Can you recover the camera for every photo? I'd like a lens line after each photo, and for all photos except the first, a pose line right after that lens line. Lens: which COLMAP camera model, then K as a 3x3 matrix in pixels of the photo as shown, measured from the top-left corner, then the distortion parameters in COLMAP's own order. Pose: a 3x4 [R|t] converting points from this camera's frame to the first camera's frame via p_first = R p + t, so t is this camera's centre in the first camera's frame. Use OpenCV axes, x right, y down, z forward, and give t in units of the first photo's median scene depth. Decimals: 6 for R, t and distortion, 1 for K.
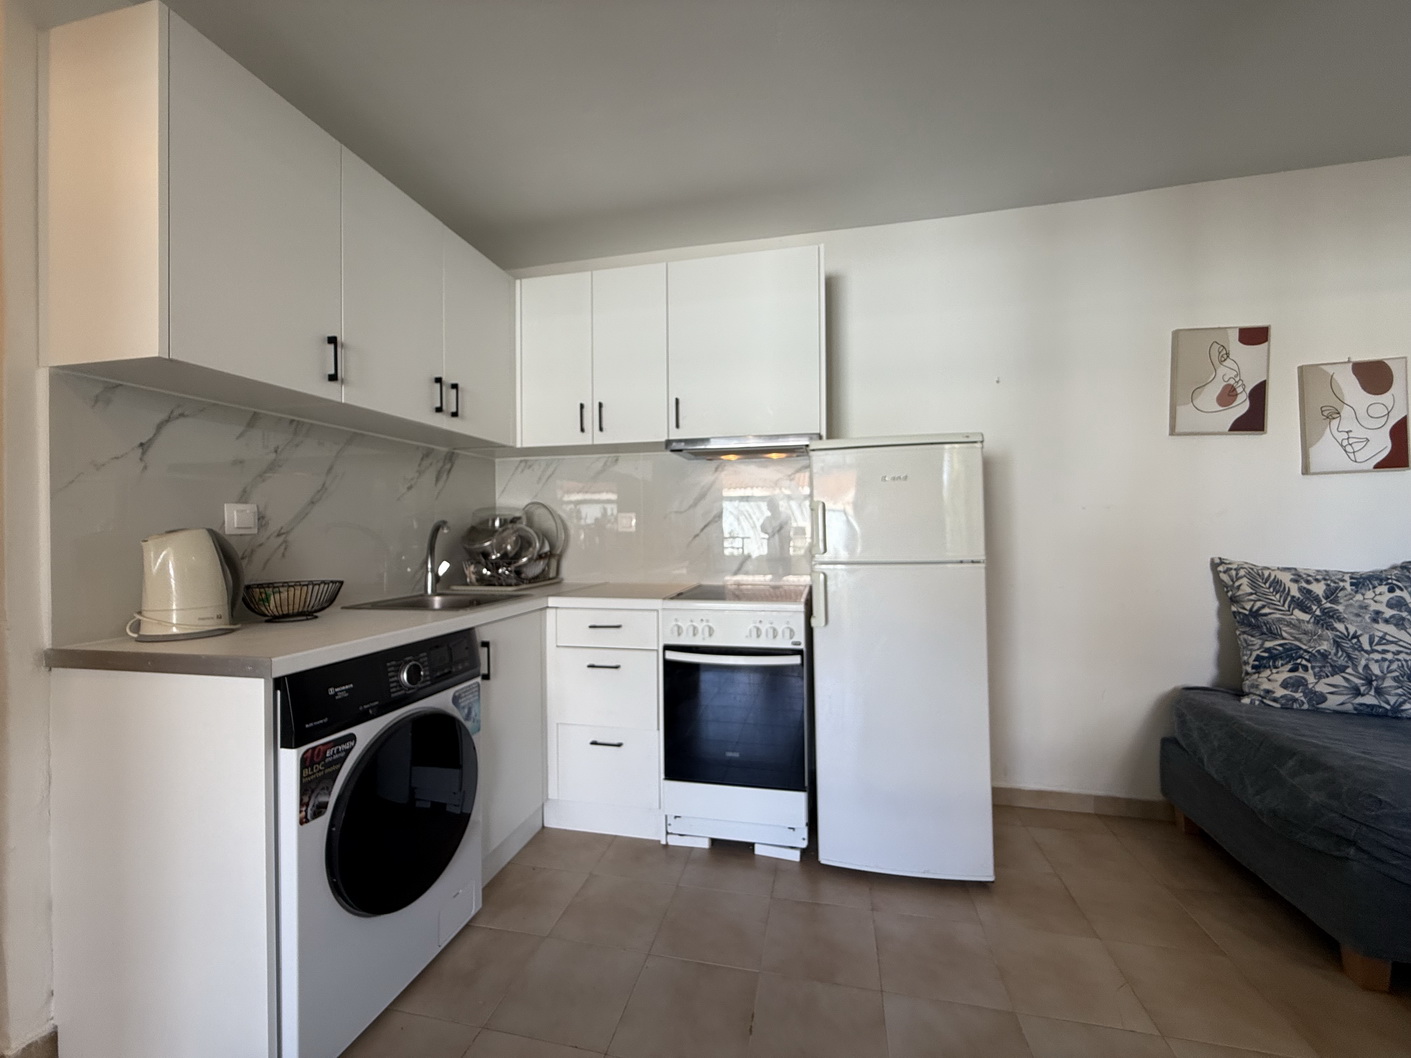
lens RADIAL K [[565.4, 0, 700.5], [0, 565.4, 529.9], [0, 0, 1]] dist [0.003217, -0.000333]
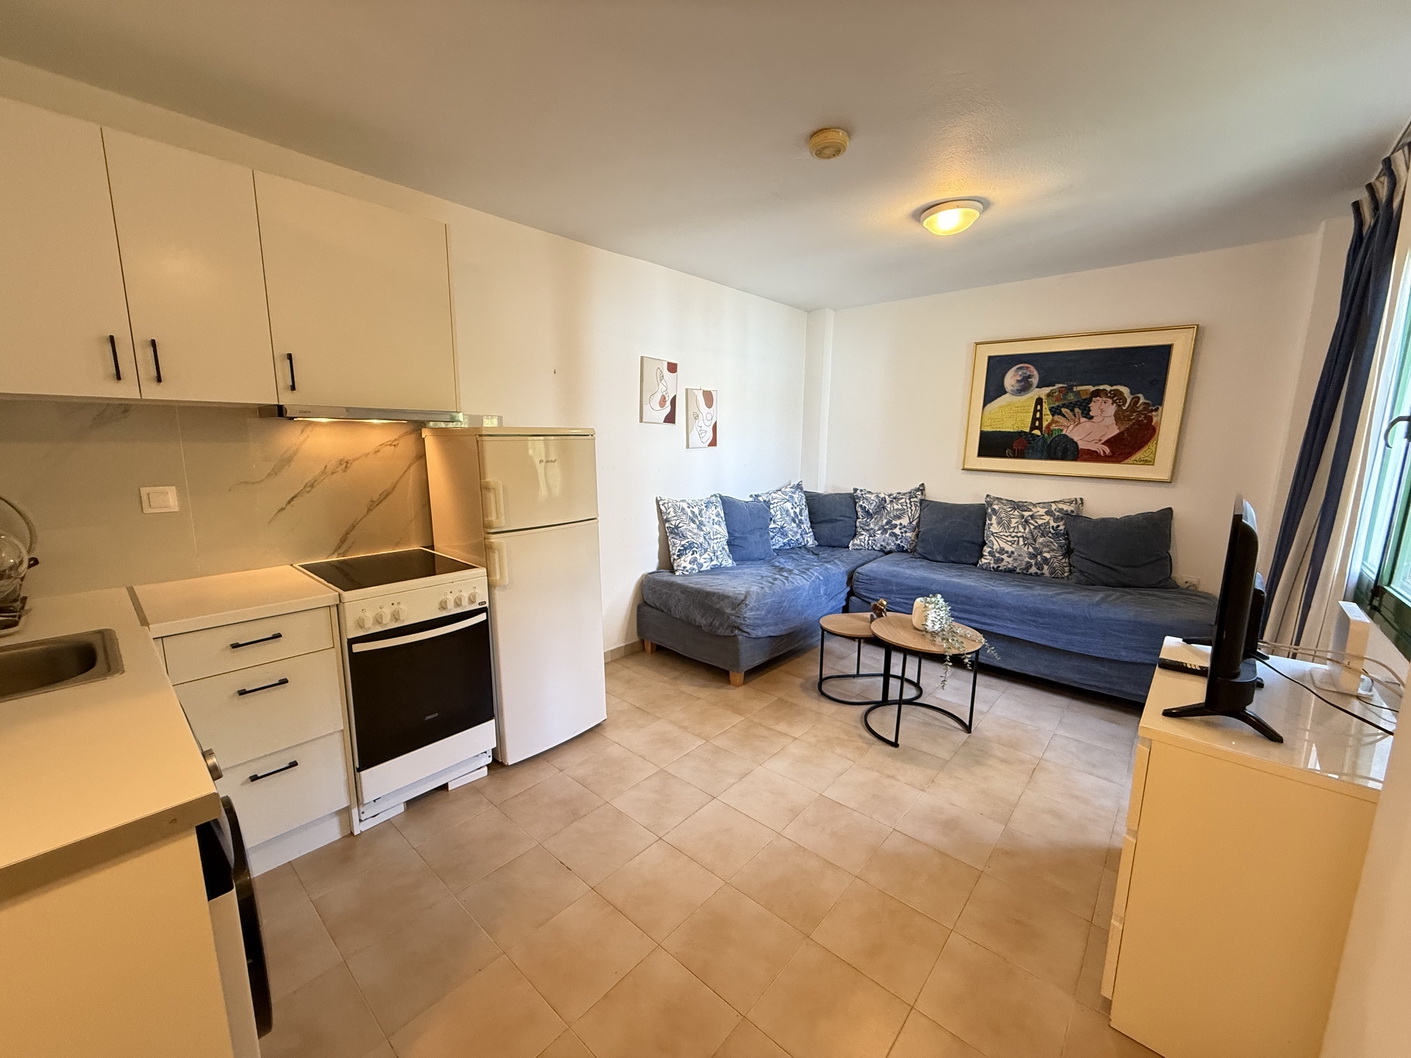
lens RADIAL K [[565.4, 0, 700.4], [0, 565.4, 532.3], [0, 0, 1]] dist [0.003217, -0.000333]
pose [[0.481648, -0.135435, 0.865836, -0.586217], [-0.014087, 0.986662, 0.162171, -0.135617], [-0.876251, -0.090306, 0.473316, 0.062938]]
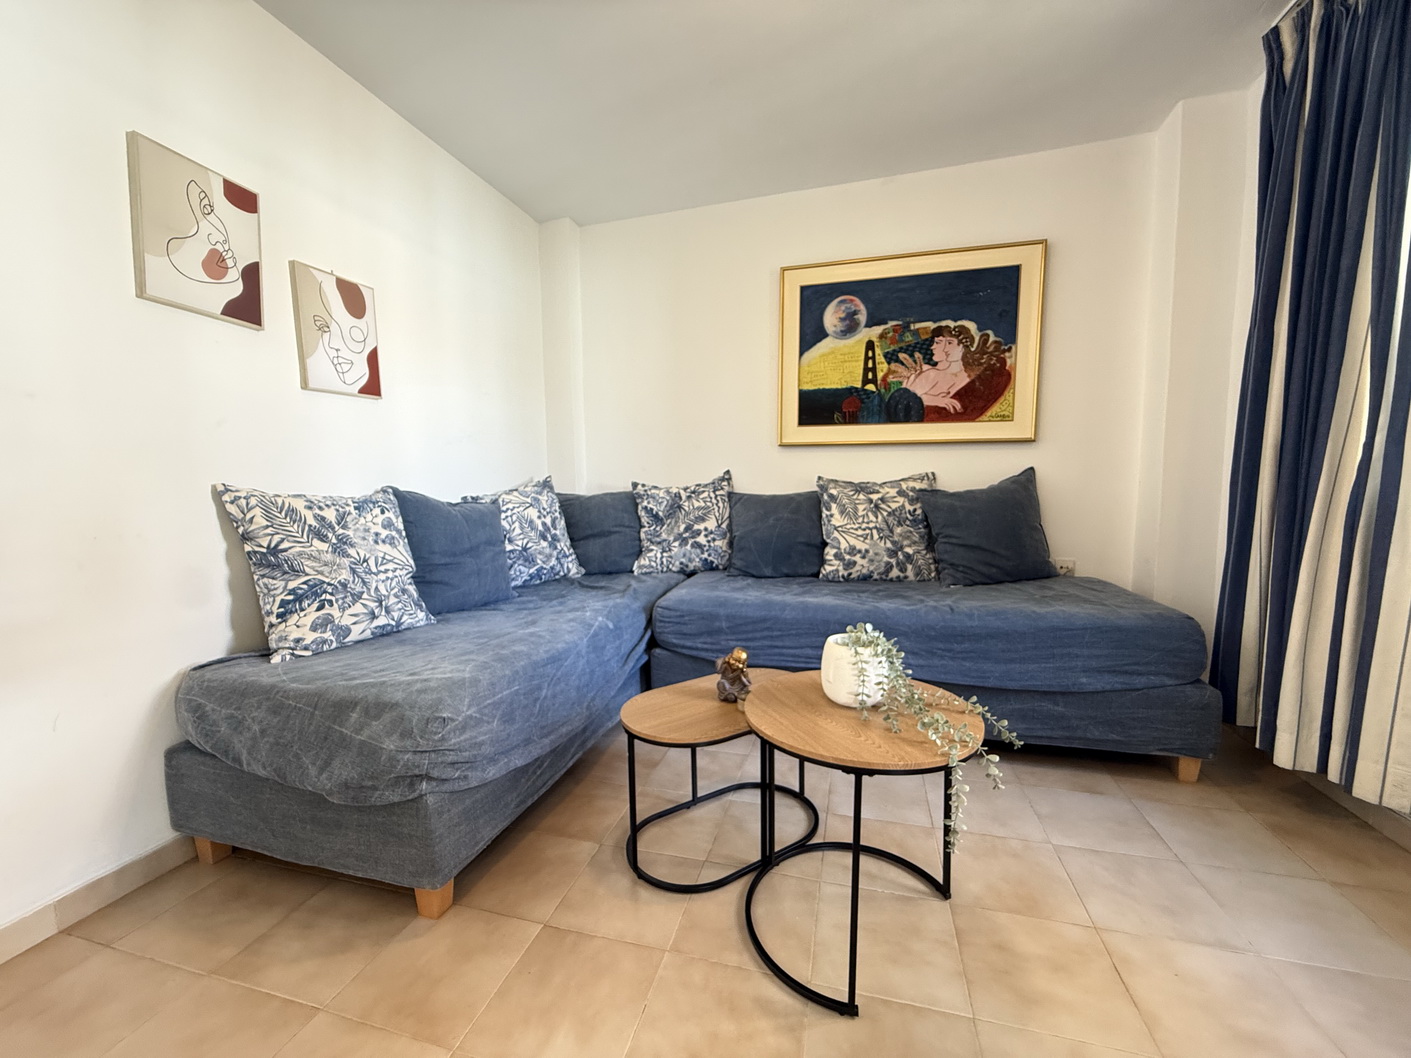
lens RADIAL K [[565.4, 0, 702.5], [0, 565.4, 531.2], [0, 0, 1]] dist [0.003217, -0.000333]
pose [[0.051009, -0.076930, 0.995731, 0.210075], [0.015039, 0.996975, 0.076256, 0.068964], [-0.998585, 0.011085, 0.052011, 0.352708]]
